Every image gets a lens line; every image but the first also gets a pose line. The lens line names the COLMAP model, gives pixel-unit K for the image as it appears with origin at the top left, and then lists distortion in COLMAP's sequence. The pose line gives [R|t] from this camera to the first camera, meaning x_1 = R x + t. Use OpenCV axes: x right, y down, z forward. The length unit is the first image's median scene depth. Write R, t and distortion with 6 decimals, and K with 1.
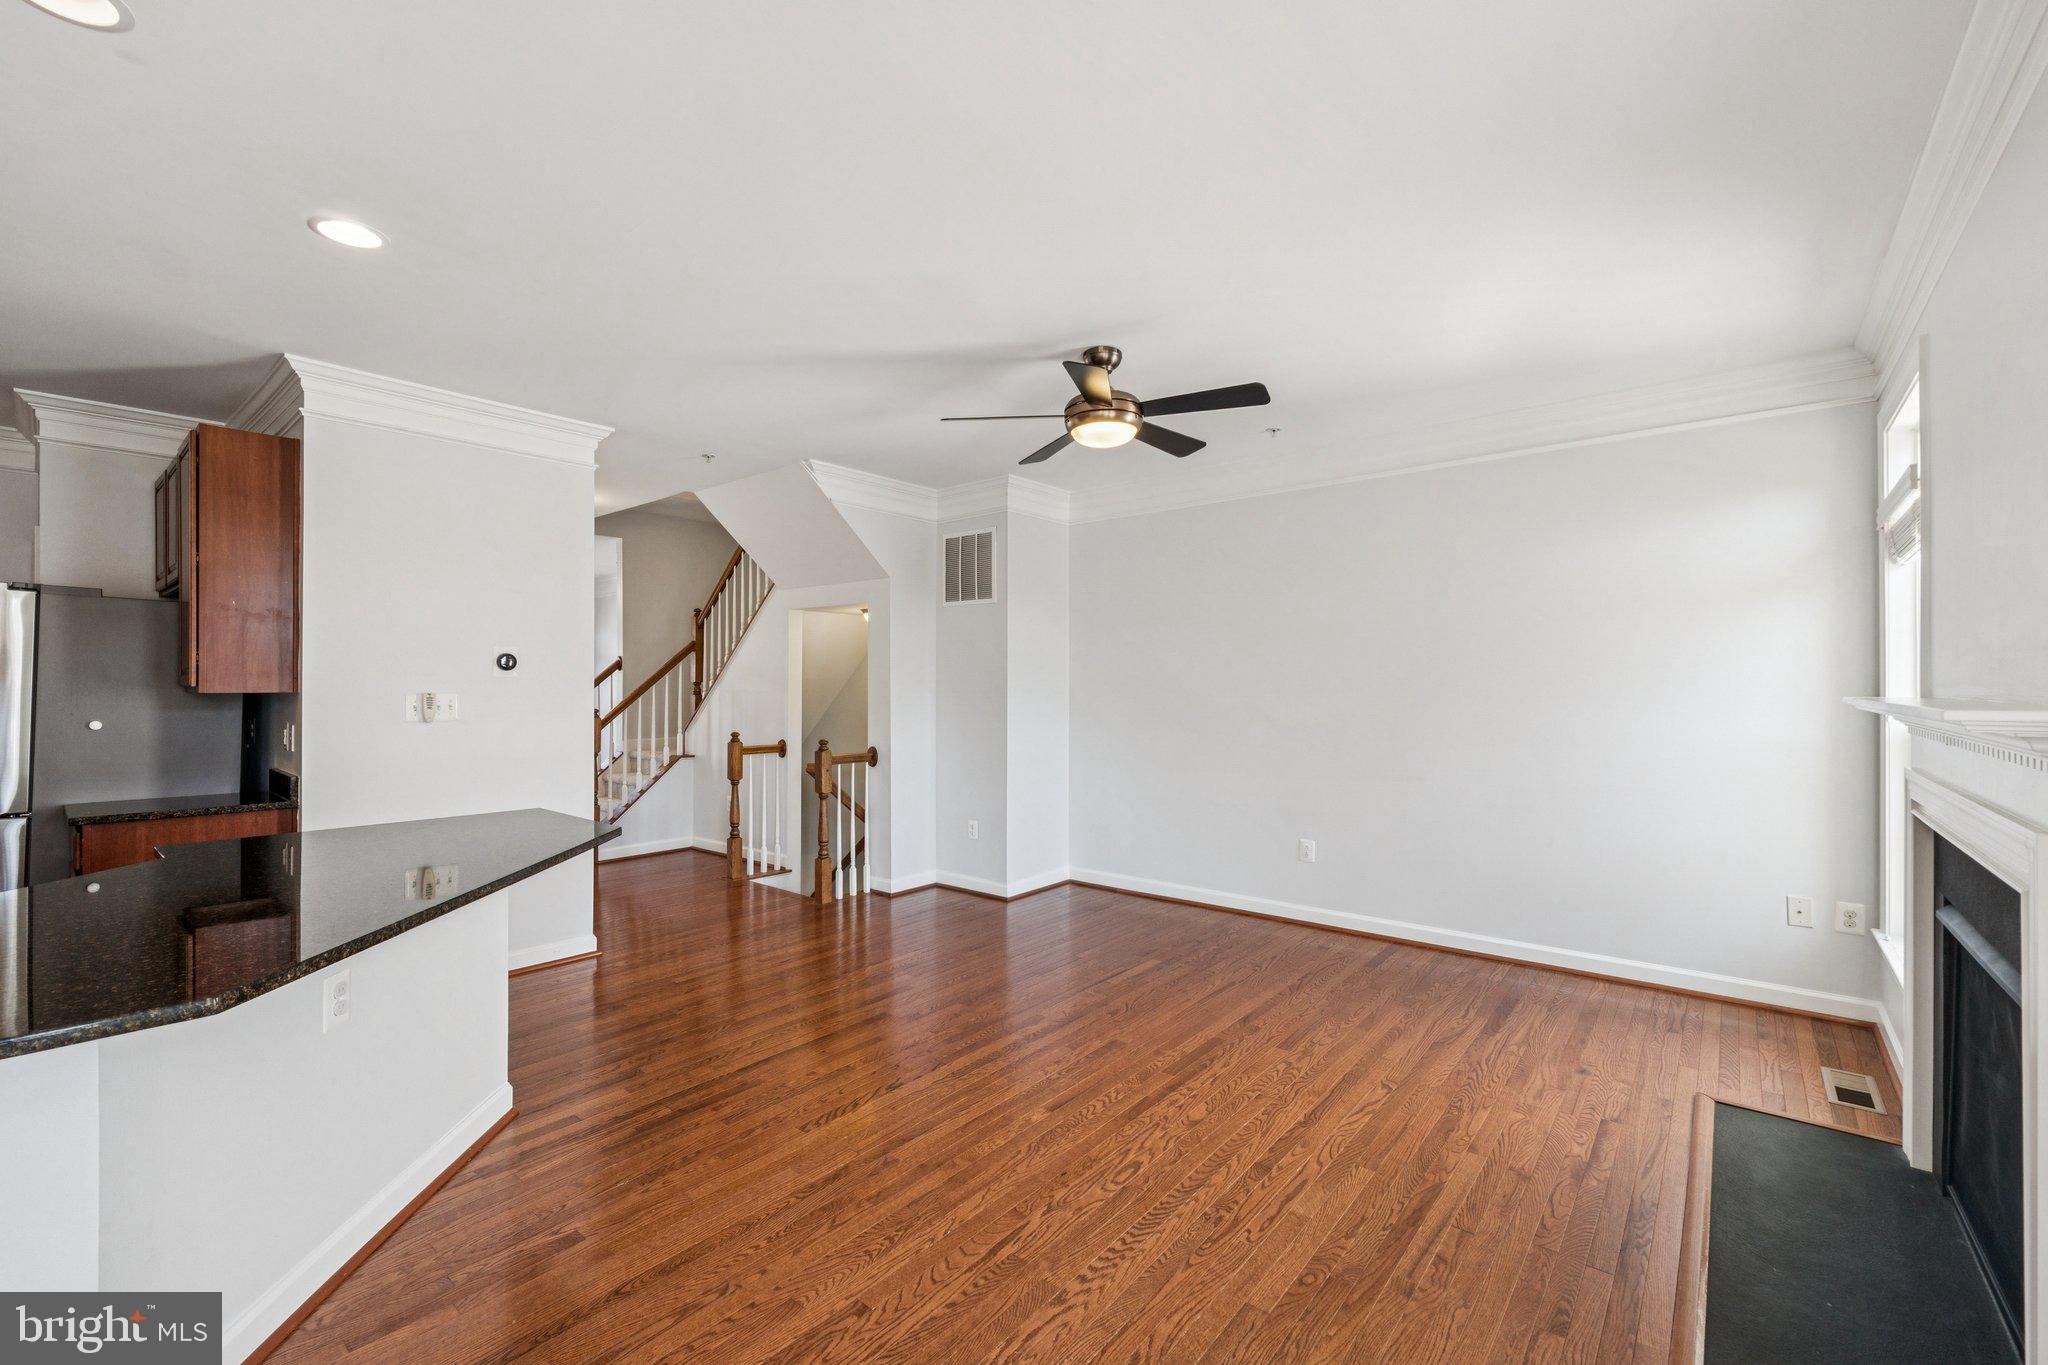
lens RADIAL K [[850.2, 0, 1023.6], [0, 850.2, 681.3], [0, 0, 1]] dist [-0.000593, 0.000076]
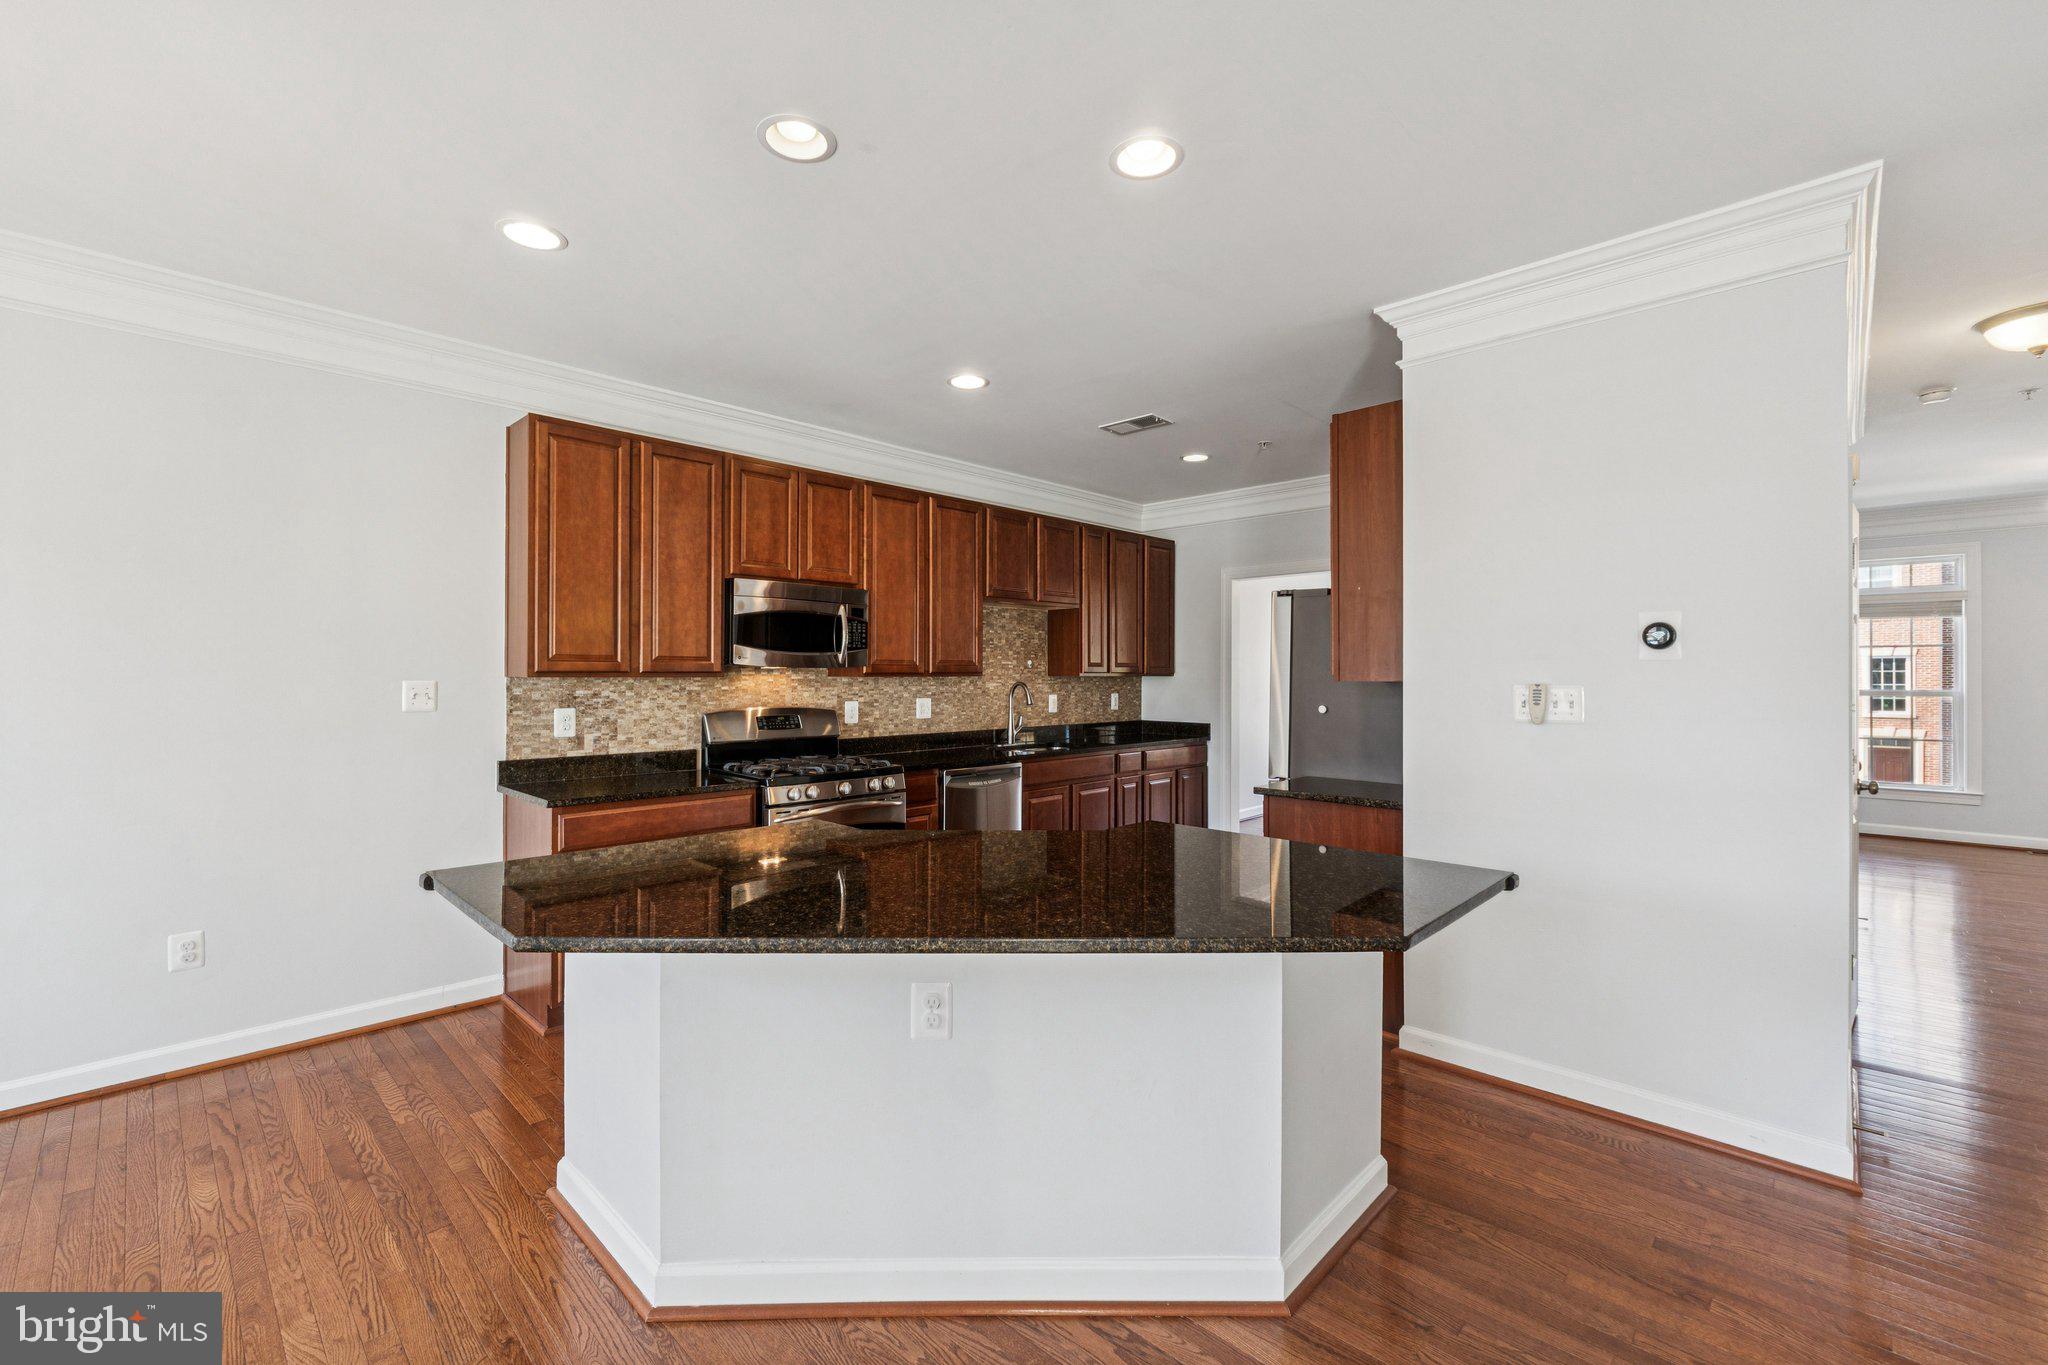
lens RADIAL K [[850.2, 0, 1022.0], [0, 850.2, 671.0], [0, 0, 1]] dist [-0.000593, 0.000076]
pose [[-0.068691, -0.008167, -0.997605, 0.063216], [0.001763, 0.999964, -0.008308, 0.009146], [0.997636, -0.002330, -0.068674, 0.663194]]
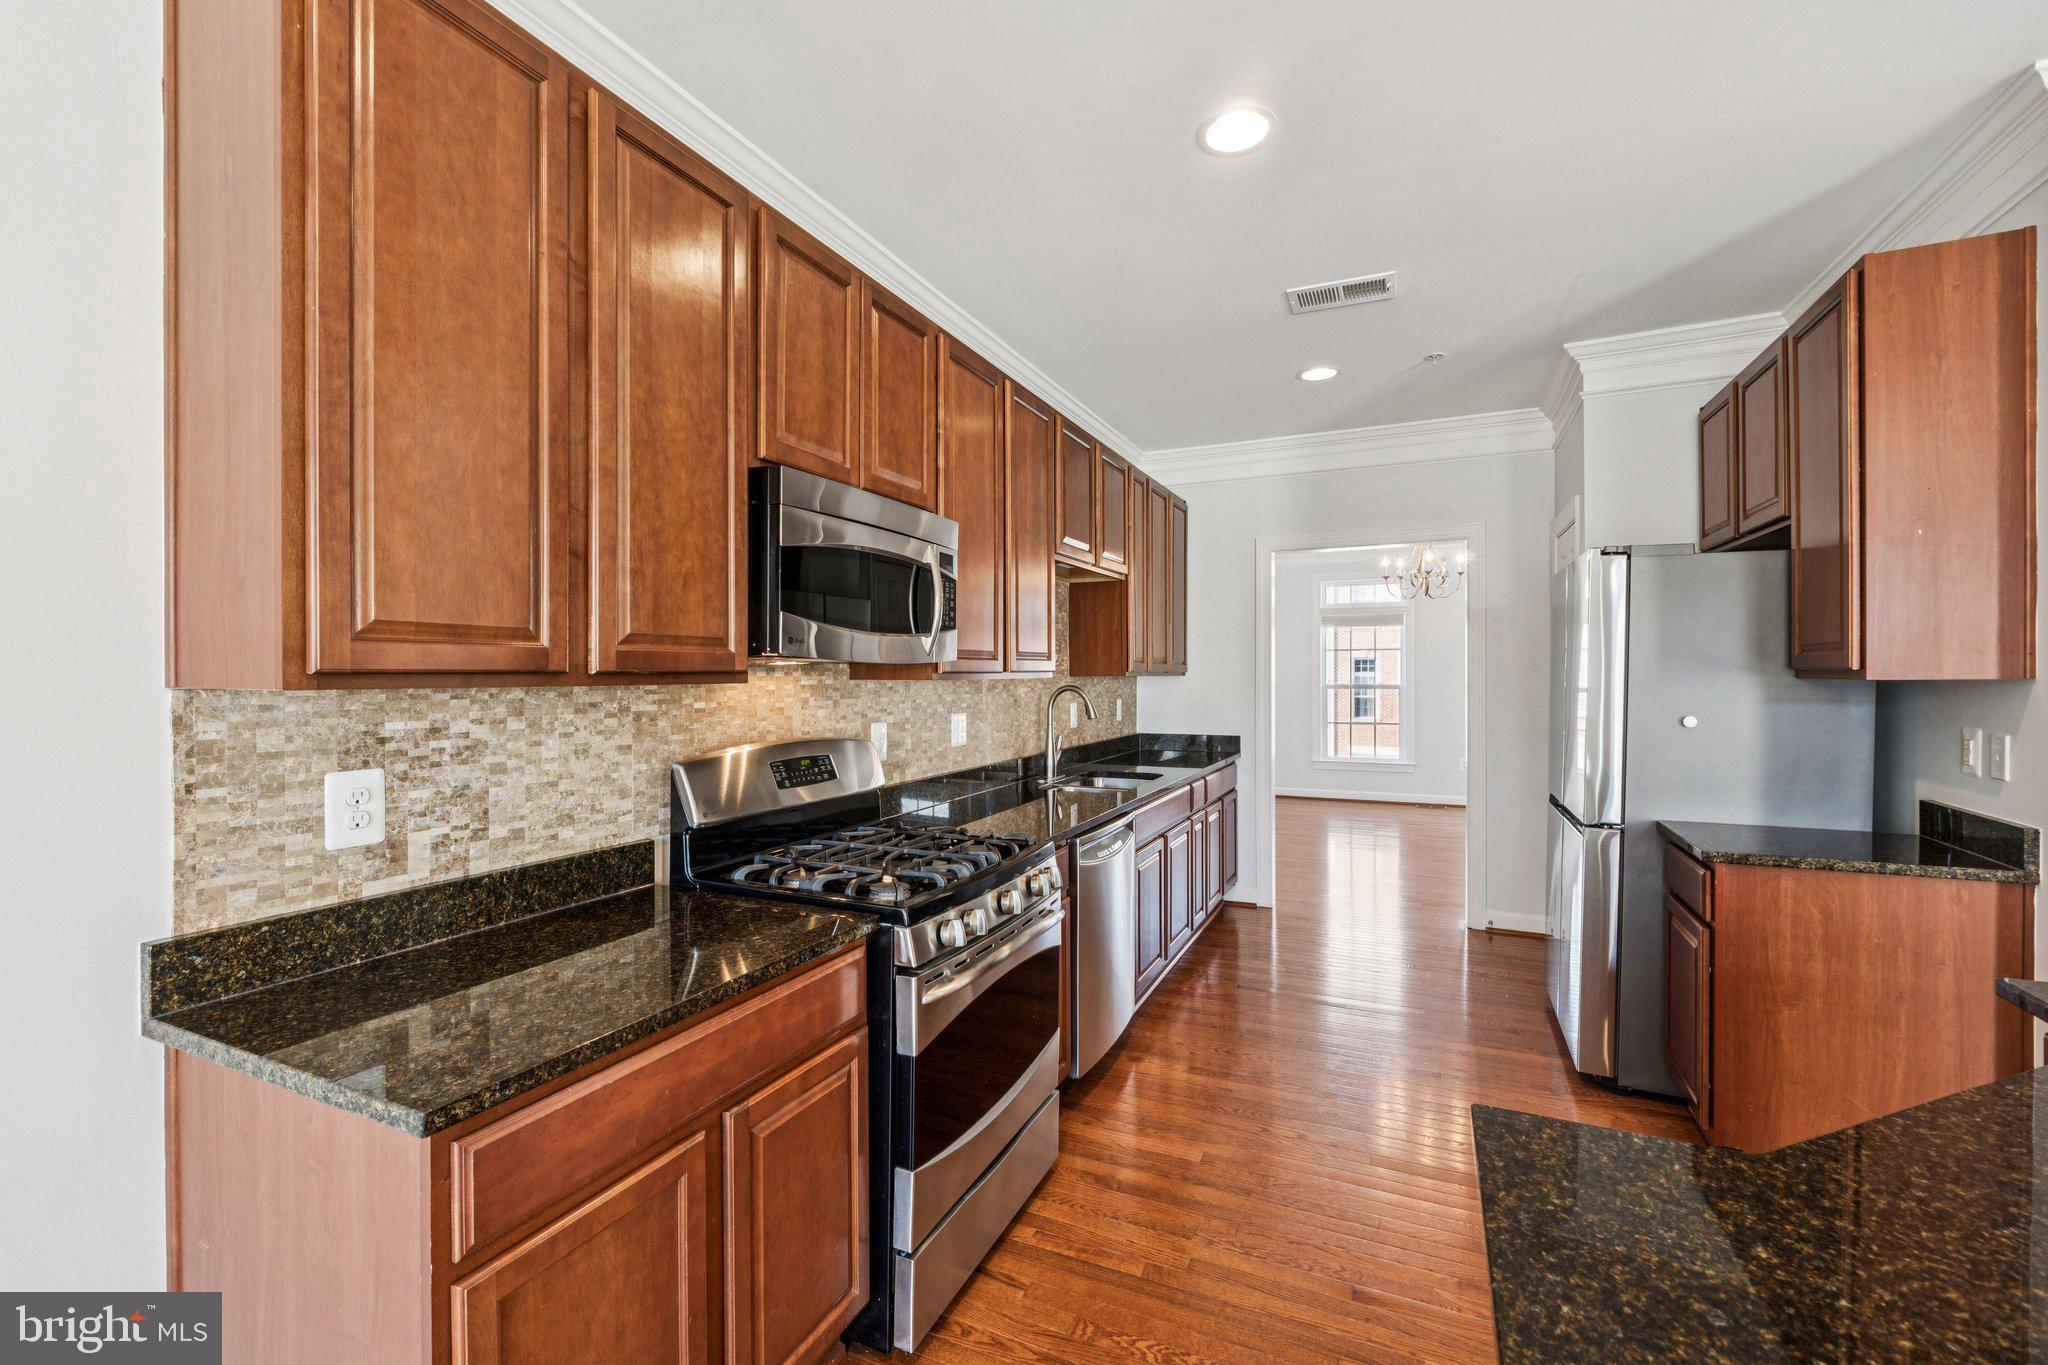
lens RADIAL K [[850.2, 0, 1018.9], [0, 850.2, 674.8], [0, 0, 1]] dist [-0.000593, 0.000076]
pose [[0.261672, -0.005206, -0.965143, -0.498997], [0.010064, 0.999946, -0.002665, 0.005101], [0.965104, -0.009016, 0.261710, 0.210231]]
